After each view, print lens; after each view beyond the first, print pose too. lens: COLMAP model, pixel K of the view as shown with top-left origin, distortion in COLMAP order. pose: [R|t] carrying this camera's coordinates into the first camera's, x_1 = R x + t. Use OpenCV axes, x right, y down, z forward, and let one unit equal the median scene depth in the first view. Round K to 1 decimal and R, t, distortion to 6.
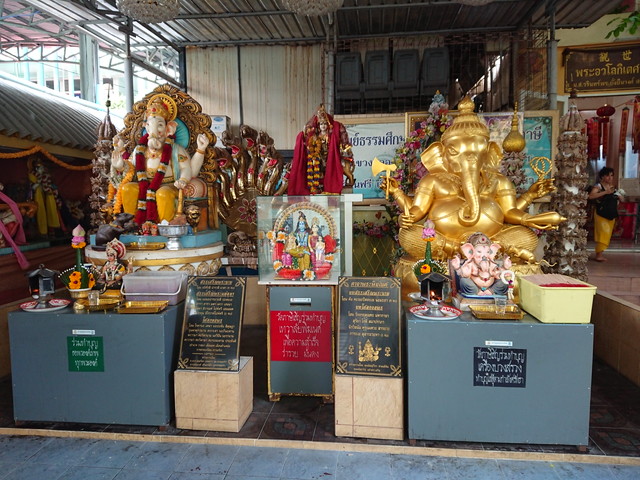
lens RADIAL K [[467.1, 0, 320.0], [0, 467.1, 240.0], [0, 0, 1]] dist [0.186698, -0.267131]
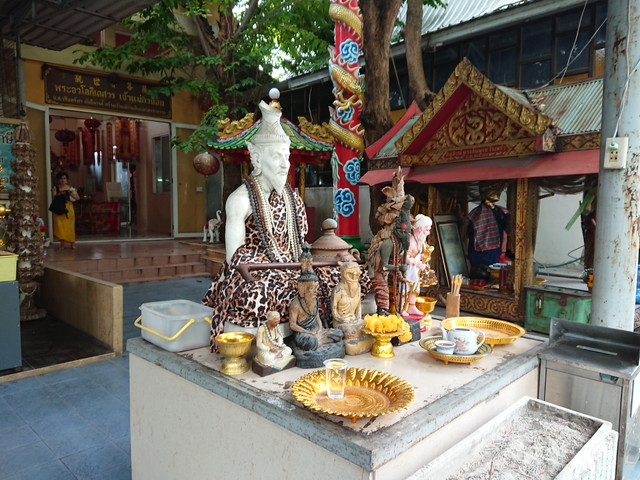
lens RADIAL K [[467.1, 0, 320.0], [0, 467.1, 240.0], [0, 0, 1]] dist [0.186698, -0.267131]
pose [[0.607748, -0.043915, 0.792915, -0.017129], [0.045314, 0.998761, 0.020583, 0.042070], [-0.792836, 0.023421, 0.608985, -0.407222]]
